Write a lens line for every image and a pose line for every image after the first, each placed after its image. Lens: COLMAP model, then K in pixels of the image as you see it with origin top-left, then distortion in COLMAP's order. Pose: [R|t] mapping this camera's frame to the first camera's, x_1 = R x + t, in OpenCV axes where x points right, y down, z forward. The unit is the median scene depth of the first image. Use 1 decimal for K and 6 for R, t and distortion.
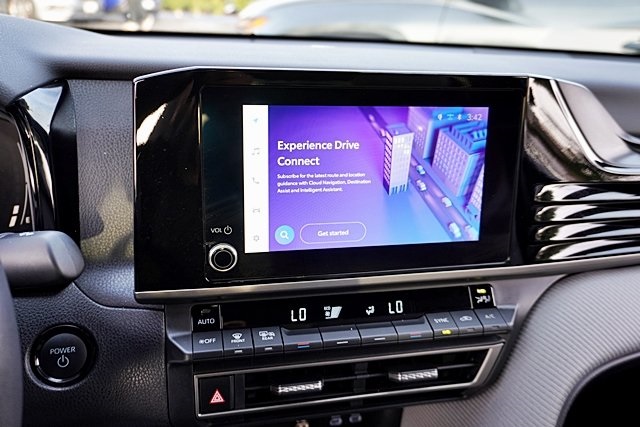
lens RADIAL K [[579.2, 0, 317.8], [0, 579.2, 209.5], [0, 0, 1]] dist [0.014753, 0.030381]
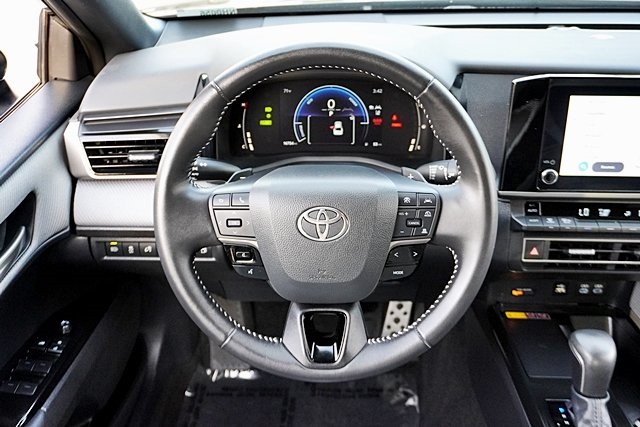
lens RADIAL K [[646.3, 0, 318.6], [0, 646.3, 212.6], [0, 0, 1]] dist [-0.001247, 0.000000]
pose [[0.959932, 0.084443, -0.267209, -0.292846], [-0.046324, 0.988217, 0.145880, -0.068436], [0.276379, -0.127656, 0.952533, -1.137422]]
